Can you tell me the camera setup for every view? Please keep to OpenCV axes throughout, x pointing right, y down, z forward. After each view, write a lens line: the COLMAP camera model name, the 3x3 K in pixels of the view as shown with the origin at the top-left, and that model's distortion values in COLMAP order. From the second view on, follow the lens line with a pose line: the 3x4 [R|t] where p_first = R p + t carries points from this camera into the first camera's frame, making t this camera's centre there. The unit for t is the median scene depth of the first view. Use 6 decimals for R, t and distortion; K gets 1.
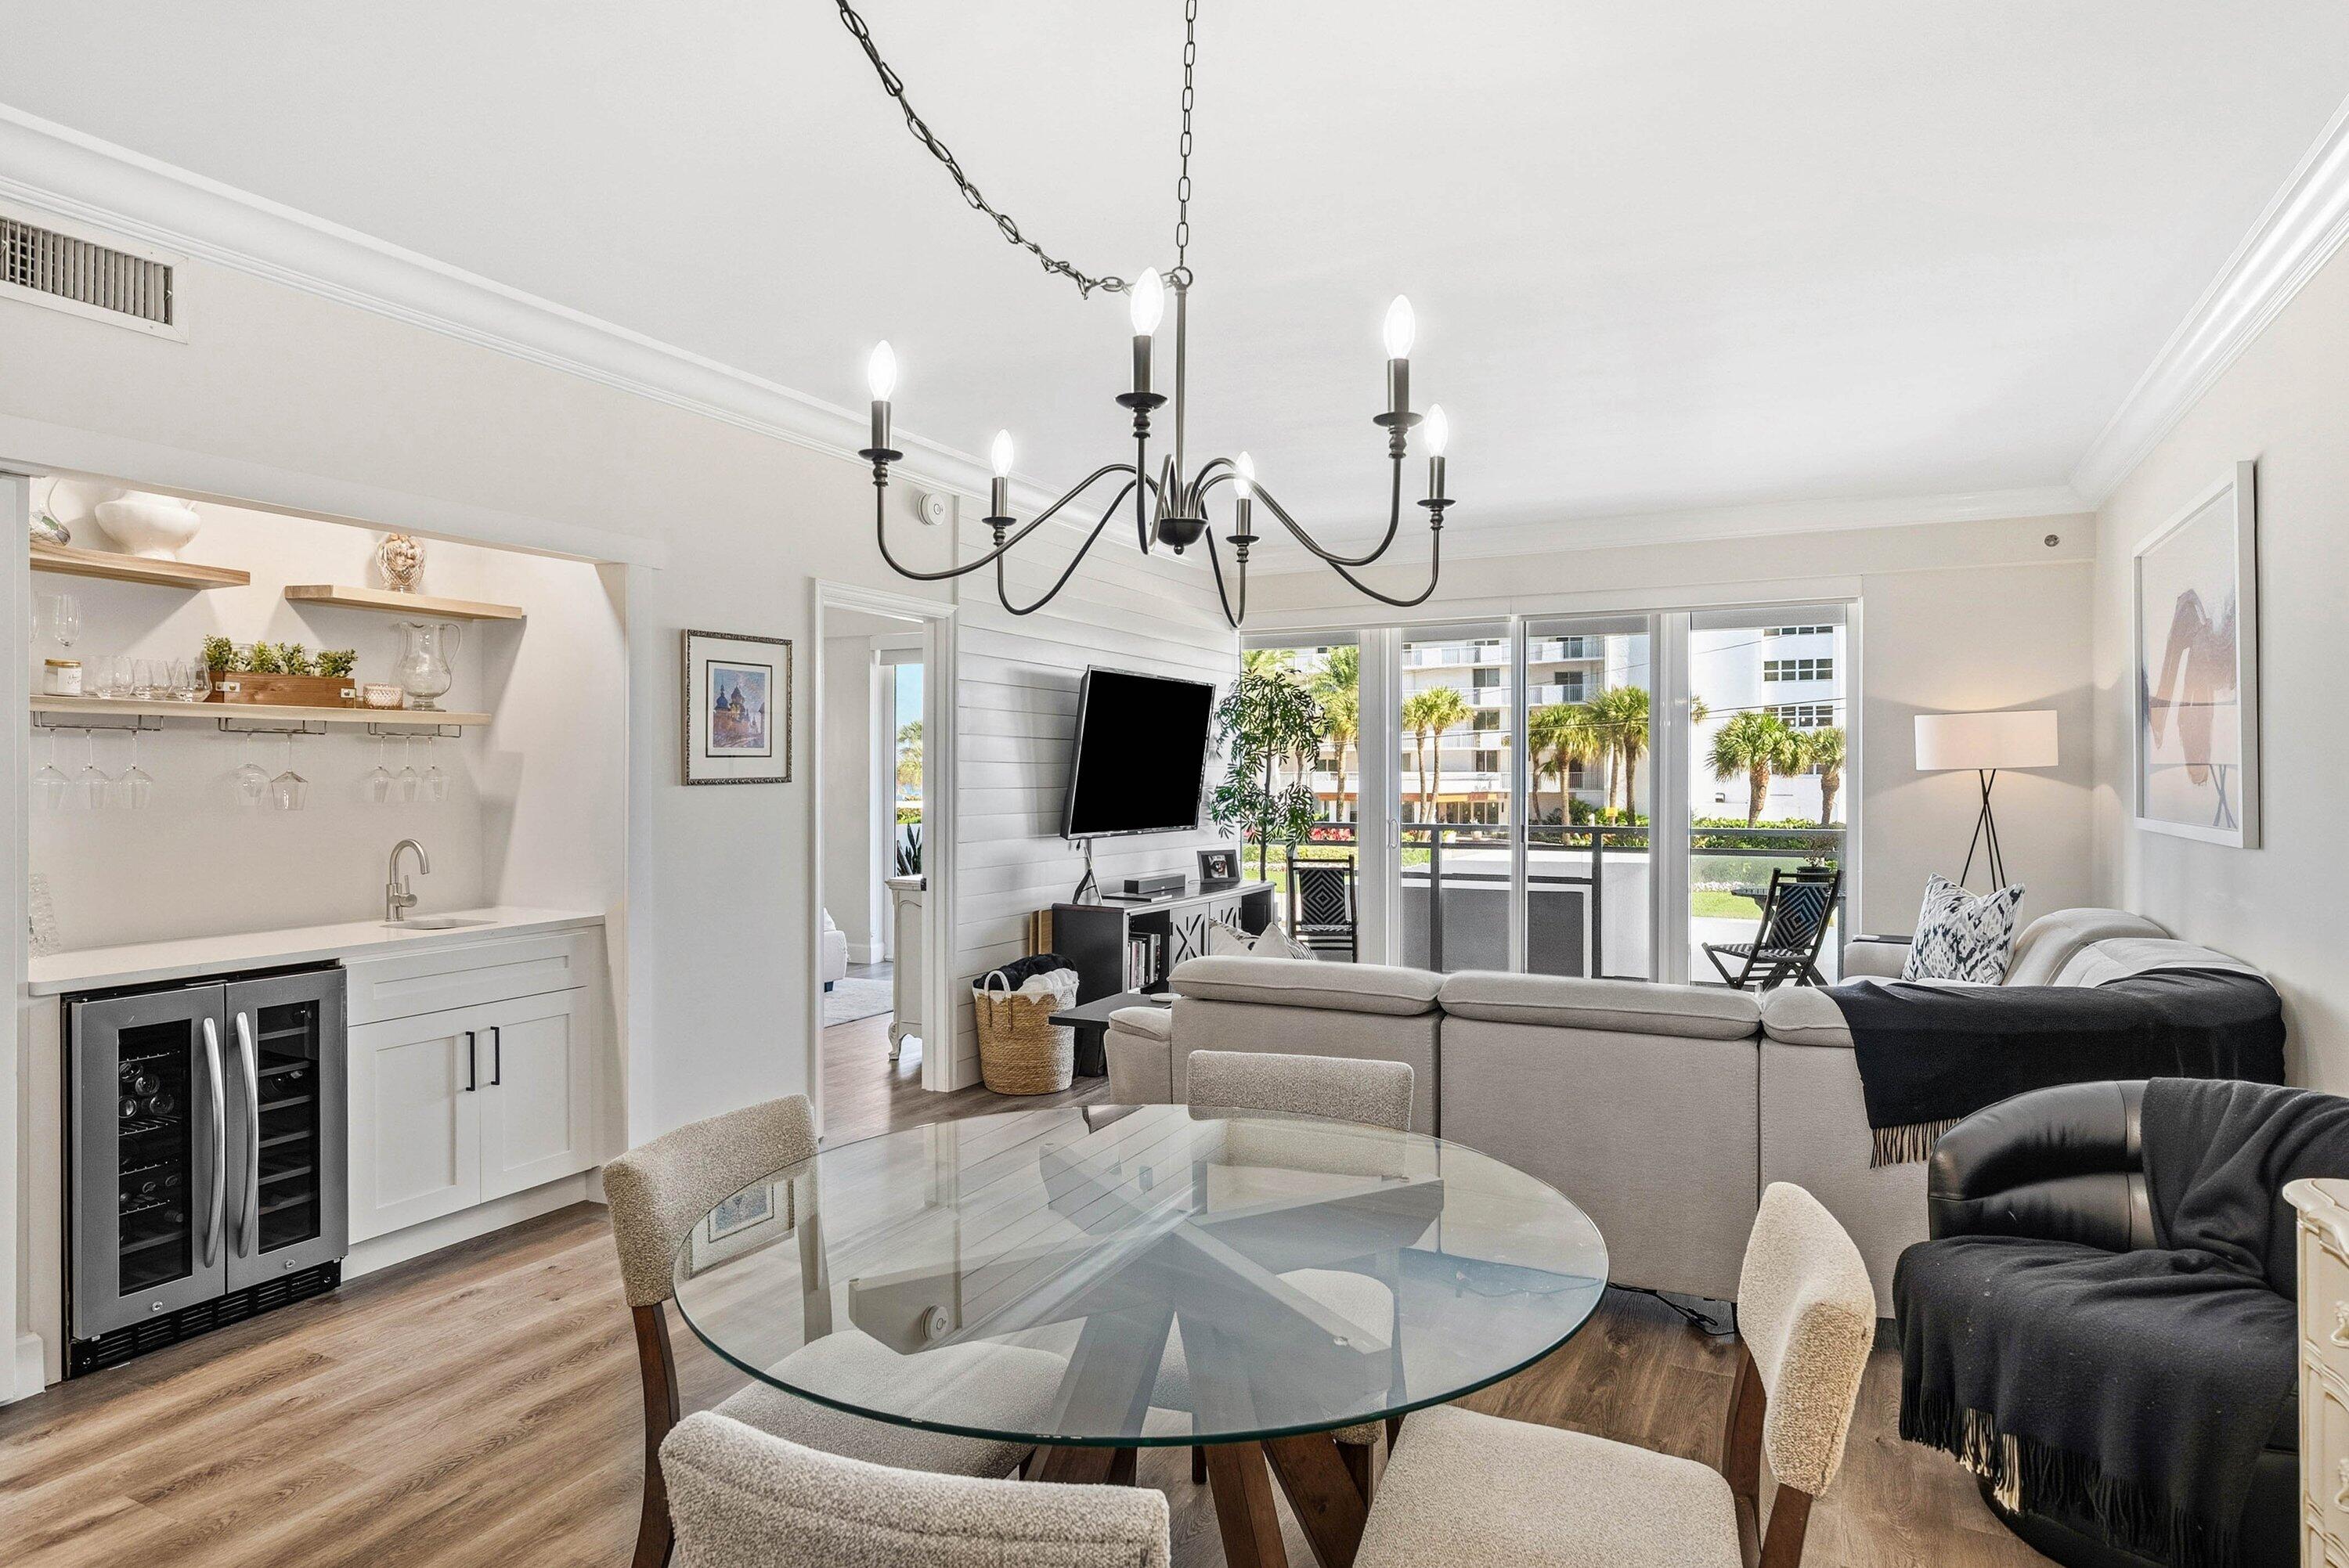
lens RADIAL K [[1347.2, 0, 1177.4], [0, 1347.2, 774.7], [0, 0, 1]] dist [0.000696, 0.001734]
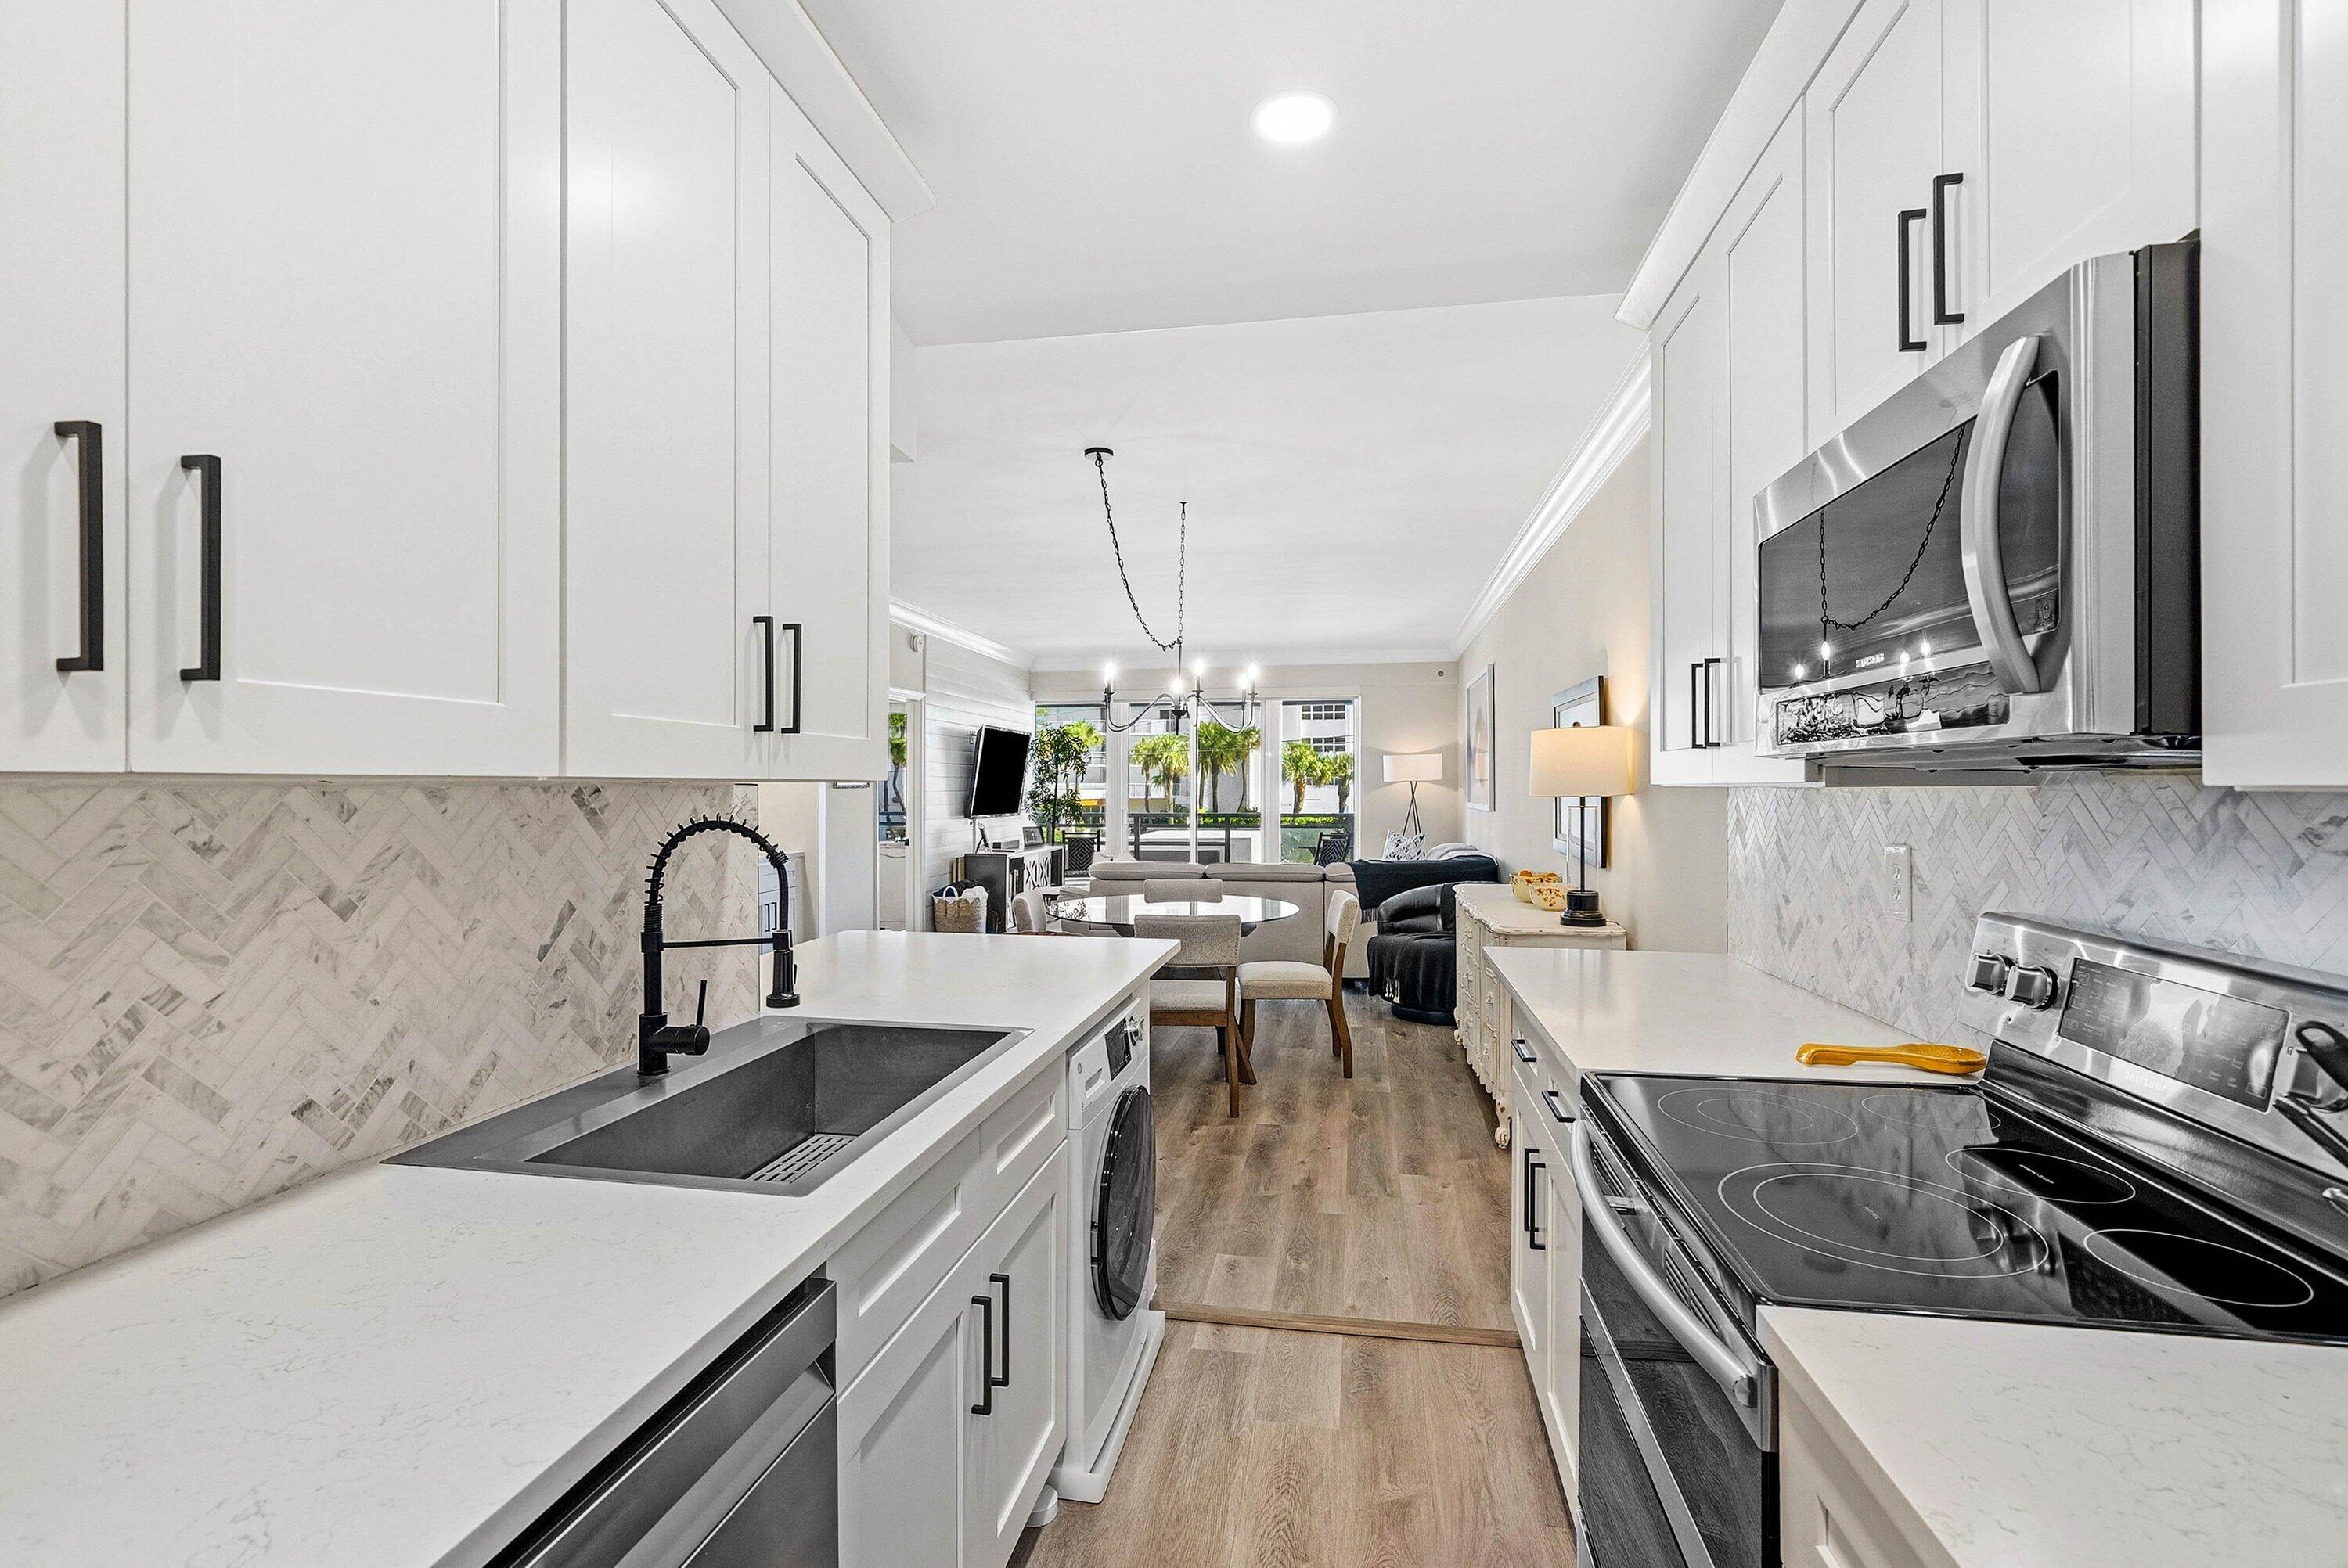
lens RADIAL K [[1063.7, 0, 1174.0], [0, 1063.7, 784.0], [0, 0, 1]] dist [-0.000503, 0.000102]
pose [[0.957397, 0.000307, 0.288774, -0.200477], [0.000086, 0.999999, -0.001350, 0.001793], [-0.288774, 0.001317, 0.957396, -0.406274]]
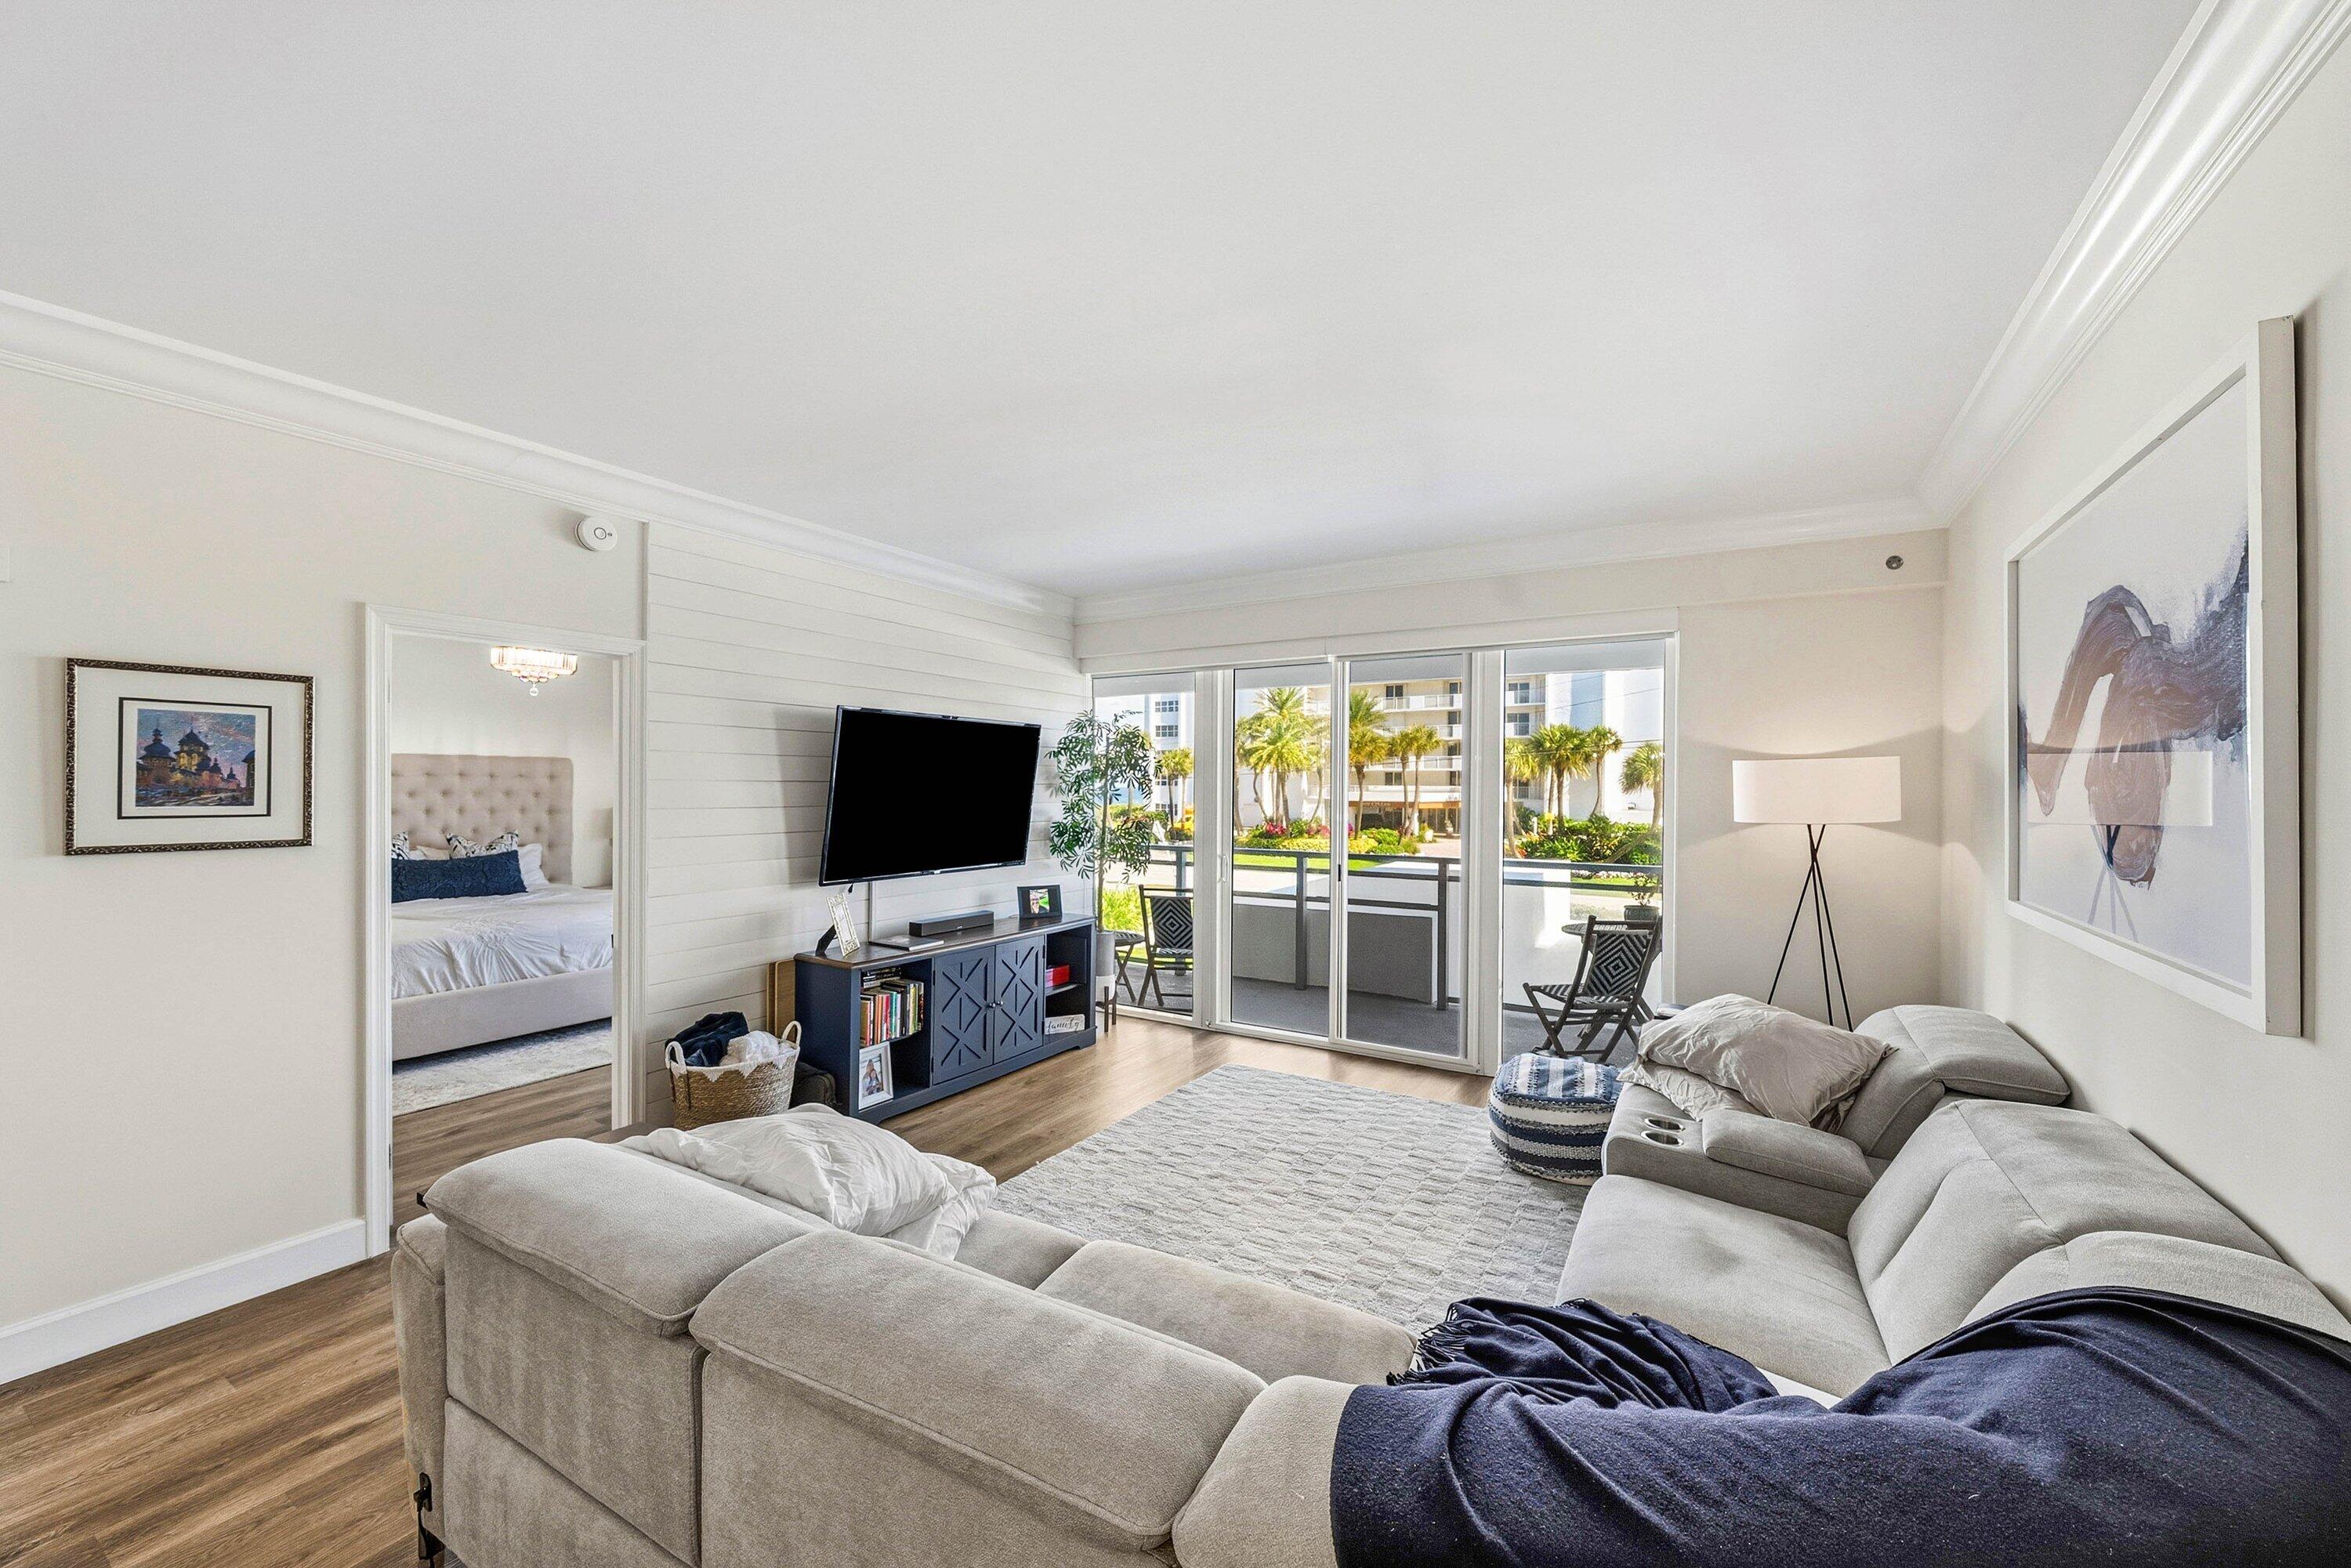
lens RADIAL K [[933.6, 0, 1175.5], [0, 933.6, 784.0], [0, 0, 1]] dist [0.001132, -0.000116]
pose [[0.996959, 0.004452, -0.077803, 0.194363], [-0.004556, 0.999989, -0.001152, -0.022226], [0.077797, 0.001503, 0.996968, 0.302006]]
